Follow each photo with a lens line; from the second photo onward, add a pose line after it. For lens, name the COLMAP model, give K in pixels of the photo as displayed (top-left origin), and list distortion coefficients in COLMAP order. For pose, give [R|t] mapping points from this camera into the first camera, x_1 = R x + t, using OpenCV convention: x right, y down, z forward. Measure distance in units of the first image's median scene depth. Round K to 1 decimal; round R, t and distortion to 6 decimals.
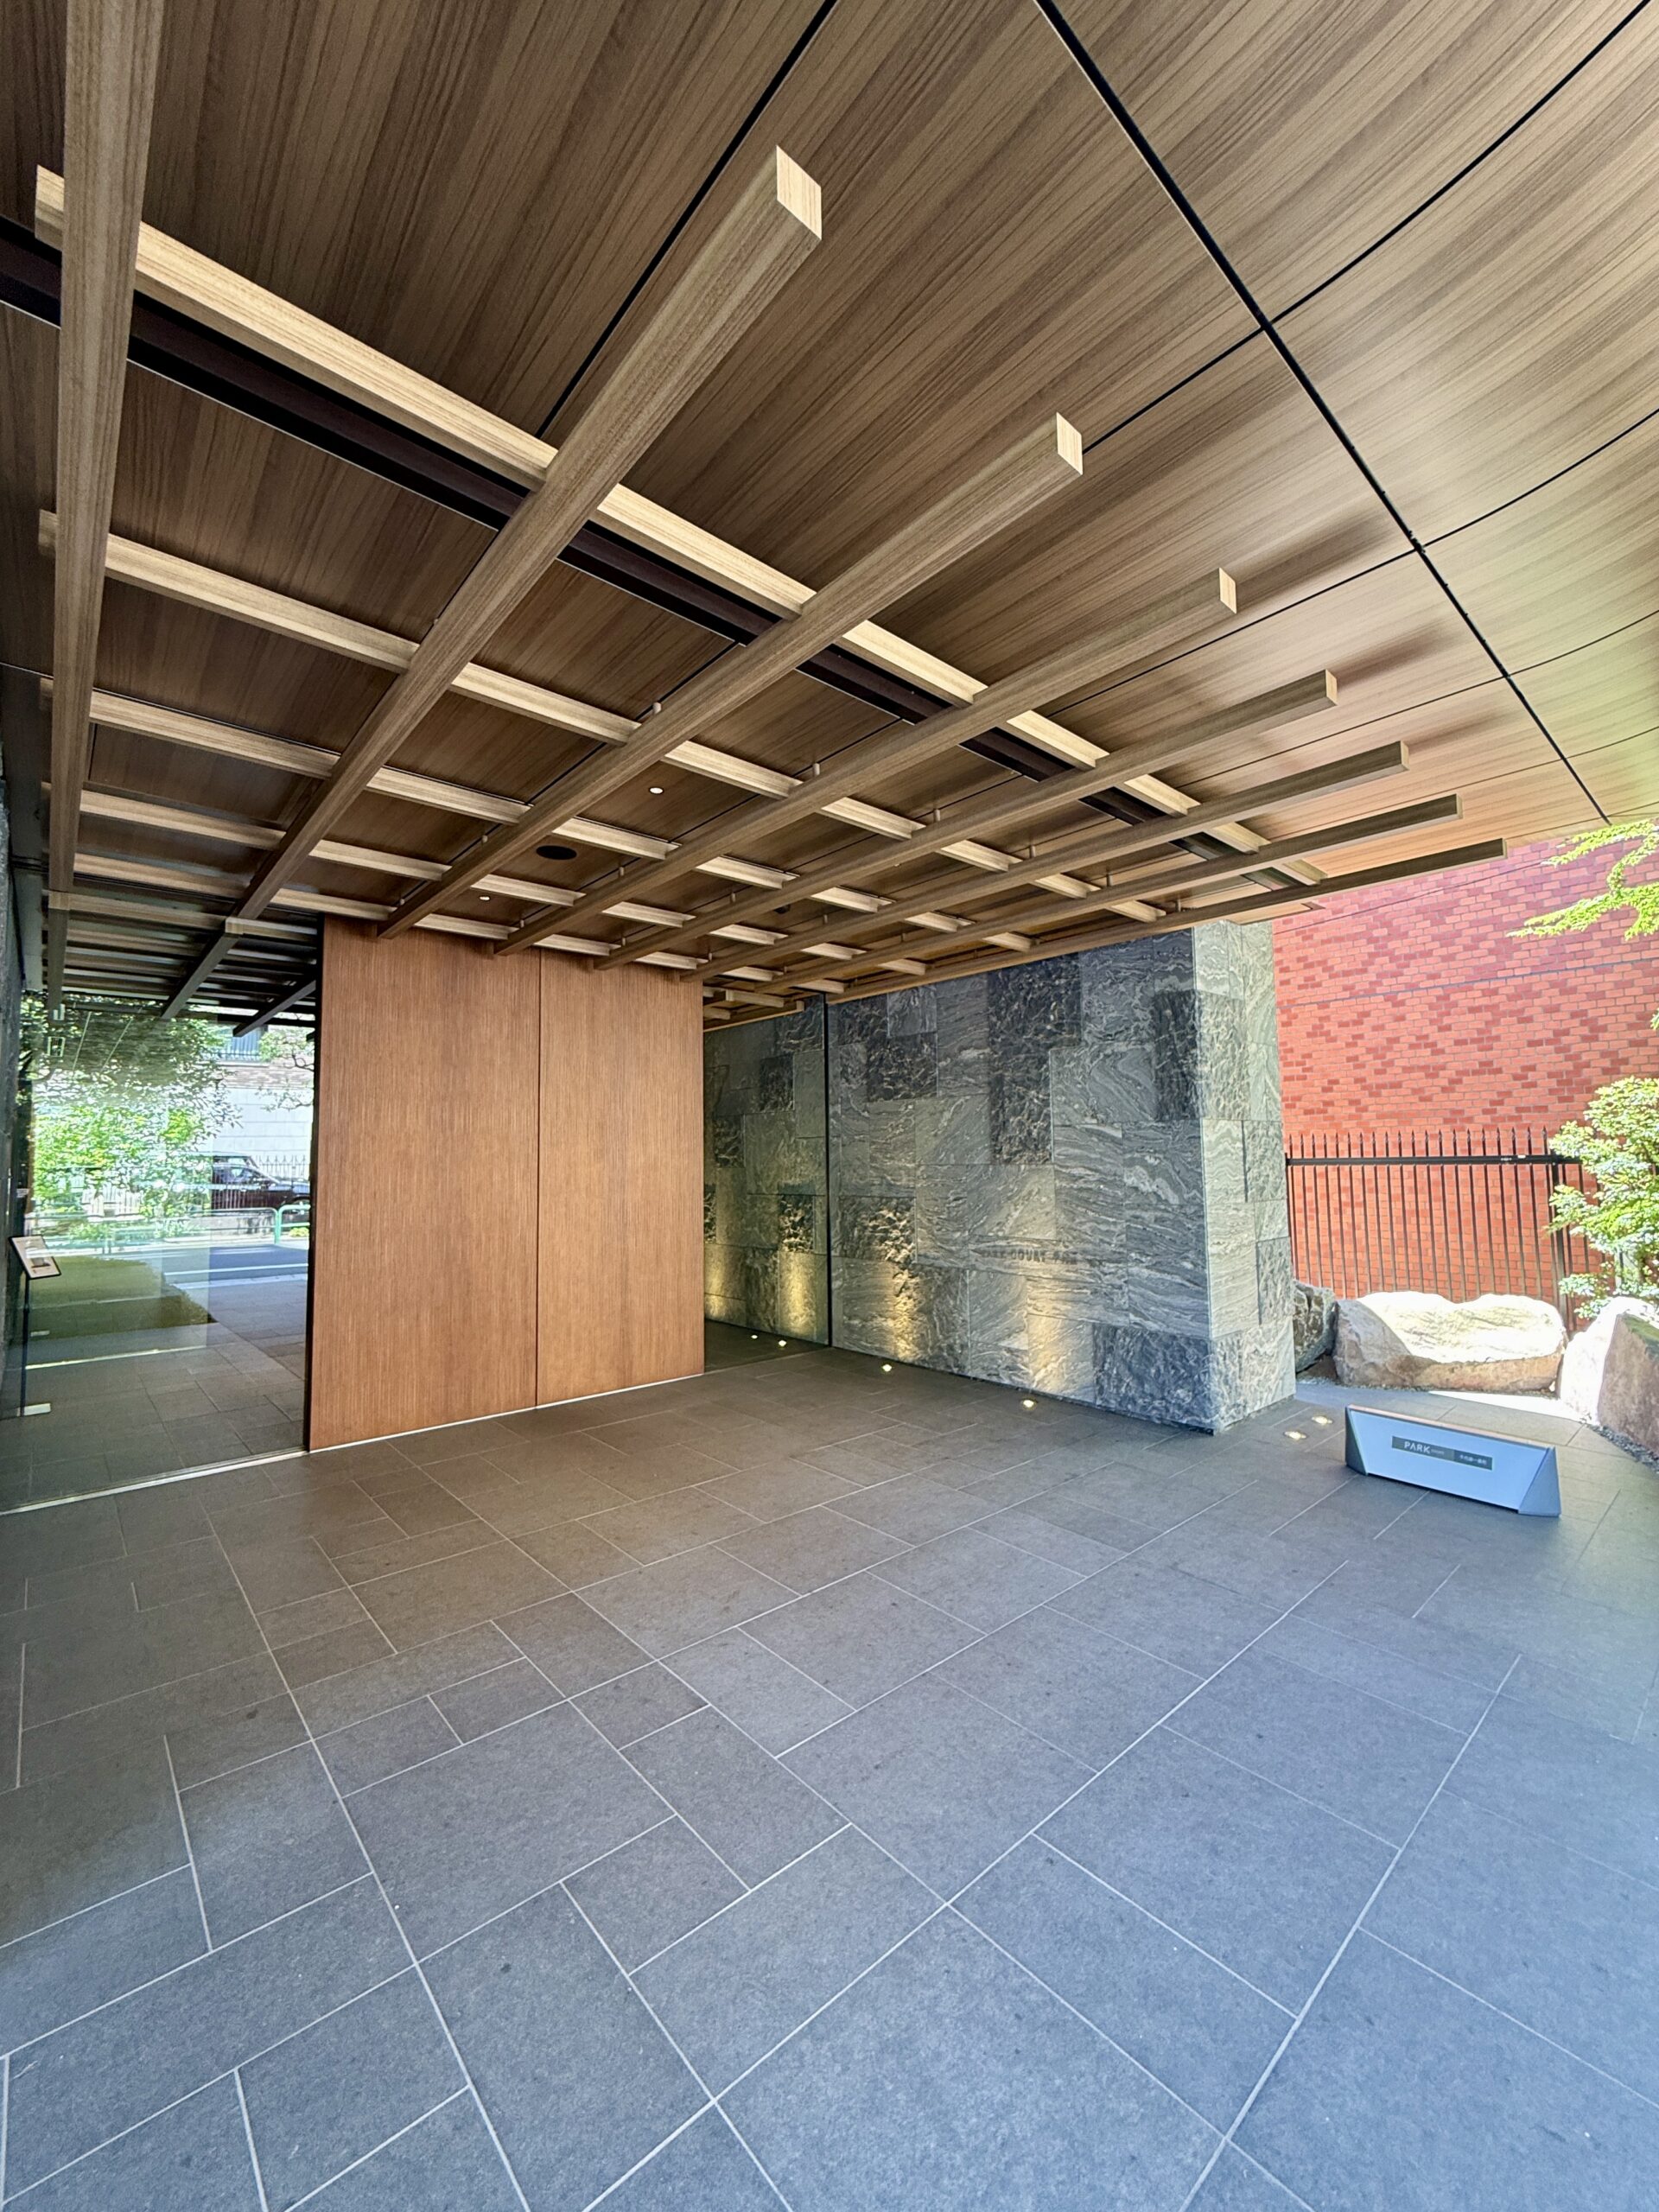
lens RADIAL K [[872.3, 0, 834.8], [0, 872.3, 1103.0], [0, 0, 1]] dist [0.000593, -0.000006]
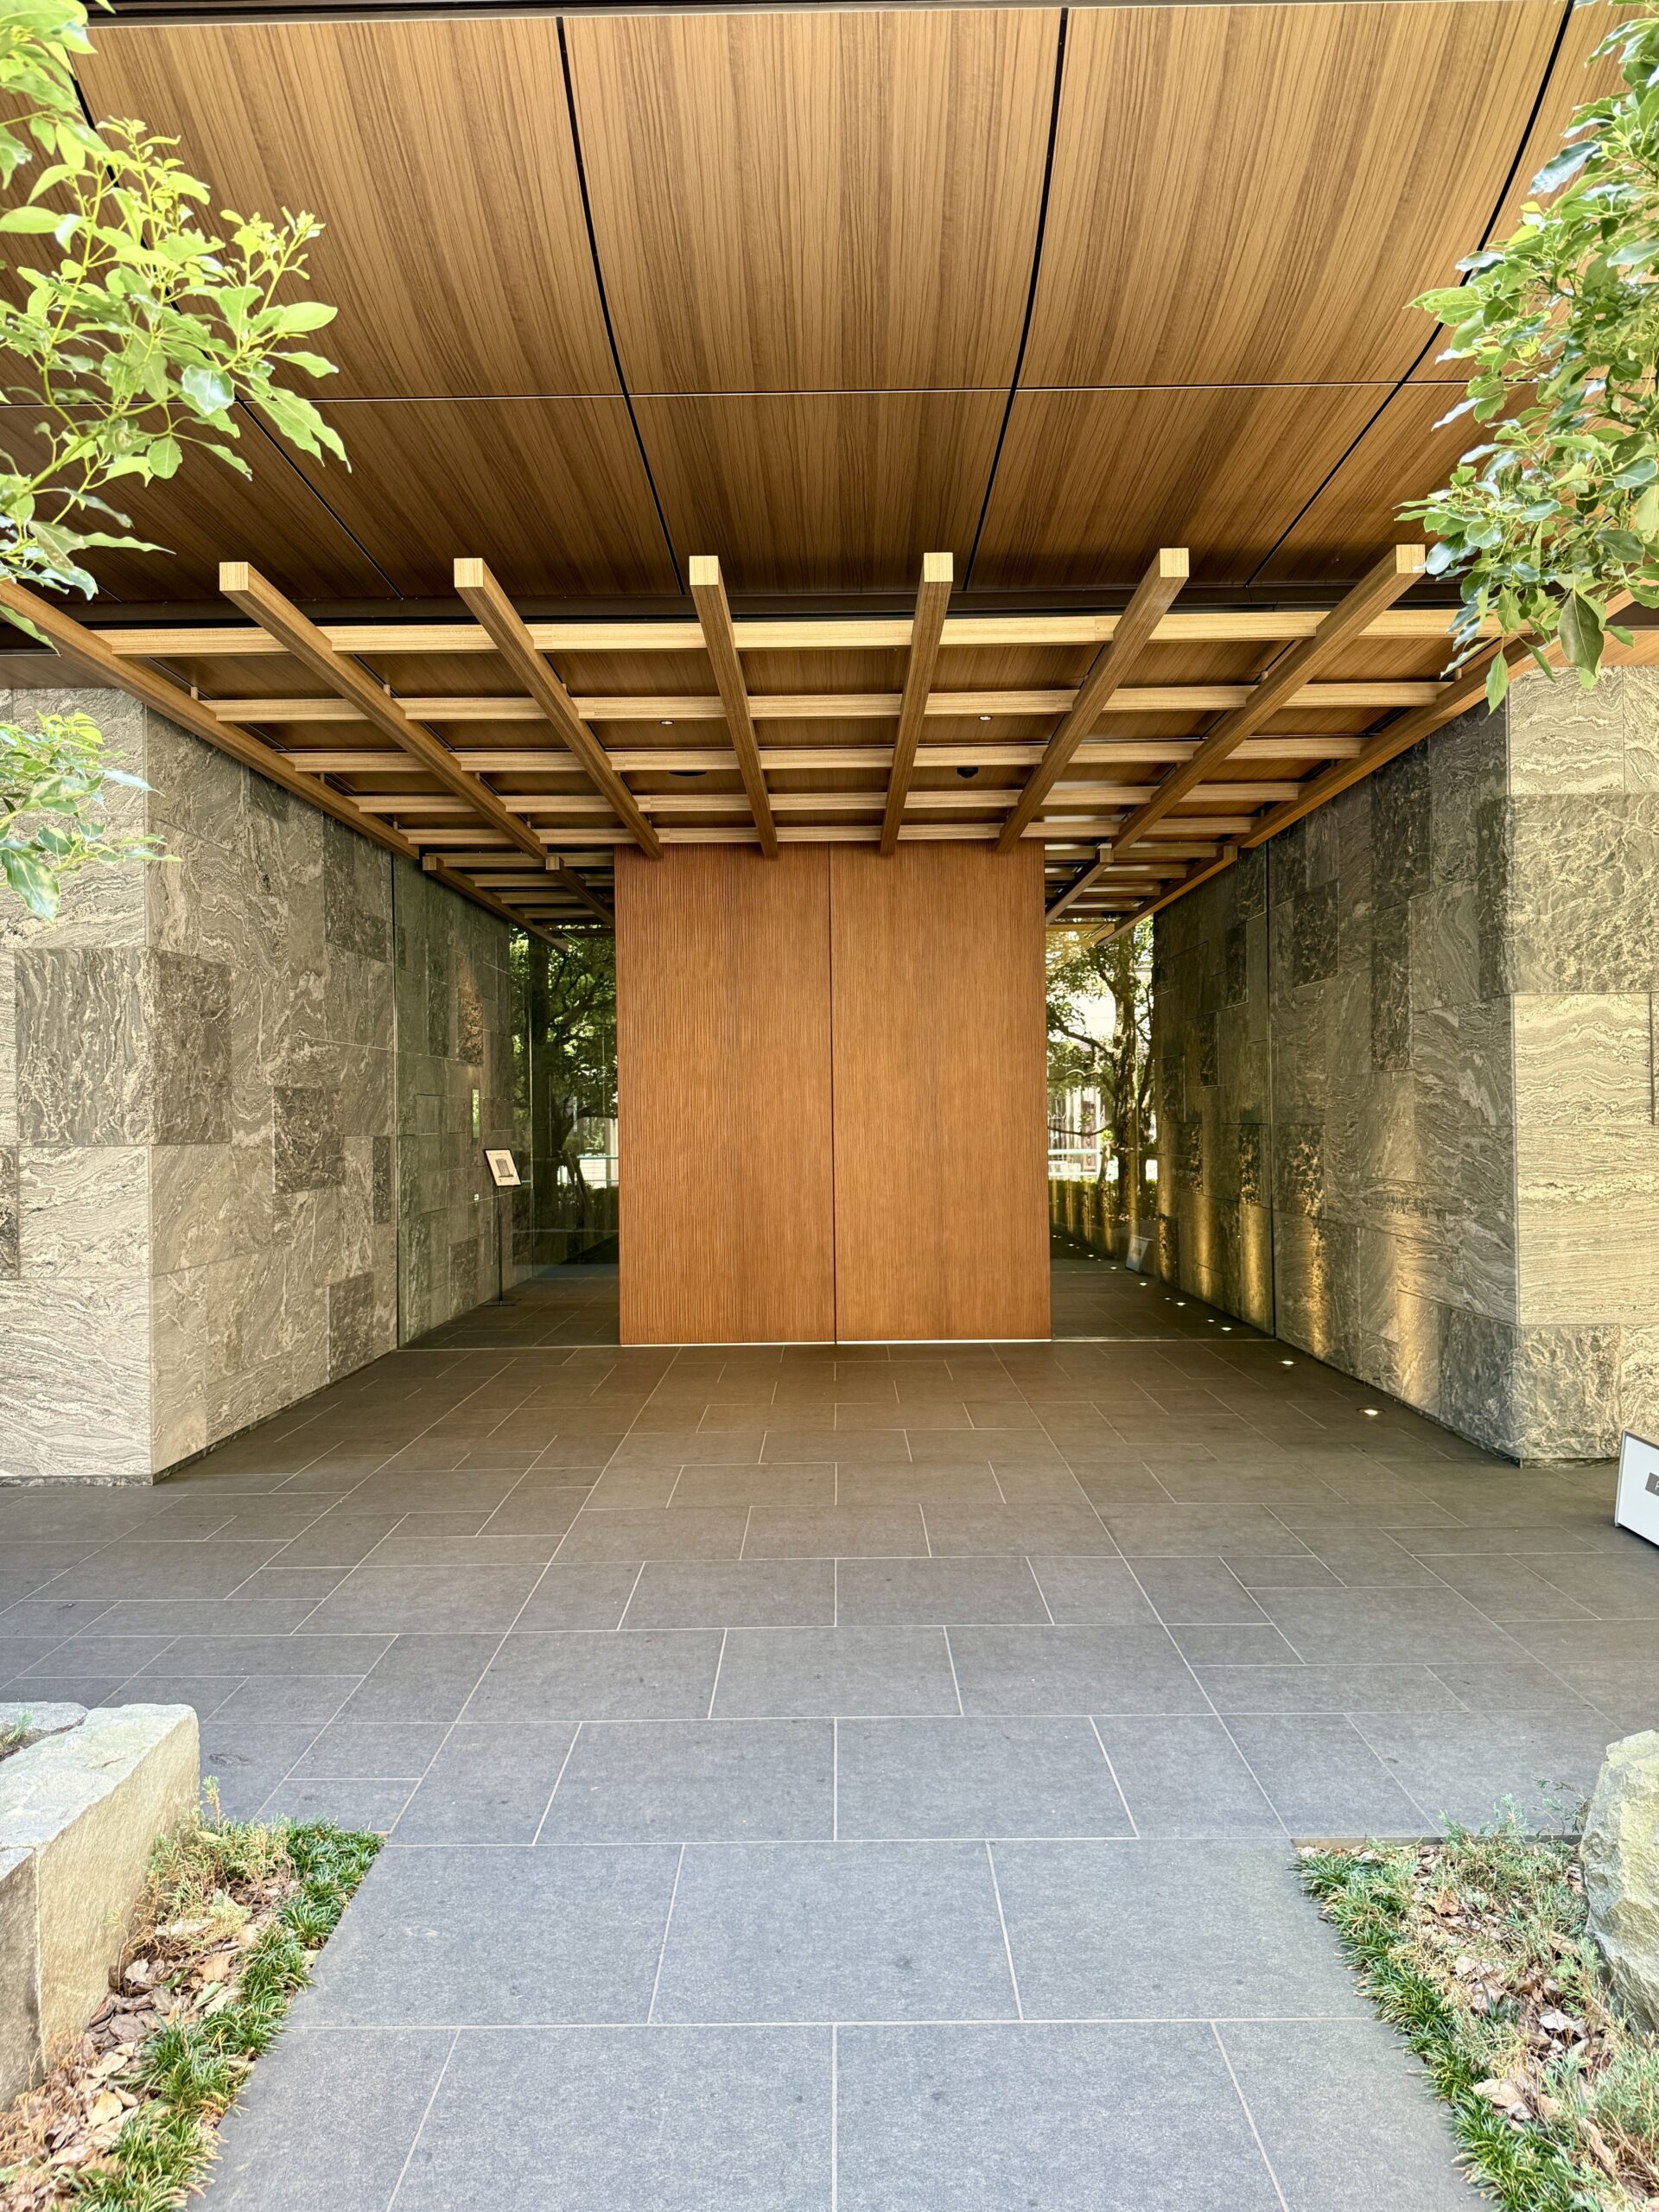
lens RADIAL K [[1554.6, 0, 826.8], [0, 1554.6, 1106.4], [0, 0, 1]] dist [0.006993, -0.000102]
pose [[0.733102, -0.003074, -0.680111, 0.739891], [0.052558, 0.997255, 0.052146, 0.012064], [0.678085, -0.073974, 0.731252, -0.186307]]
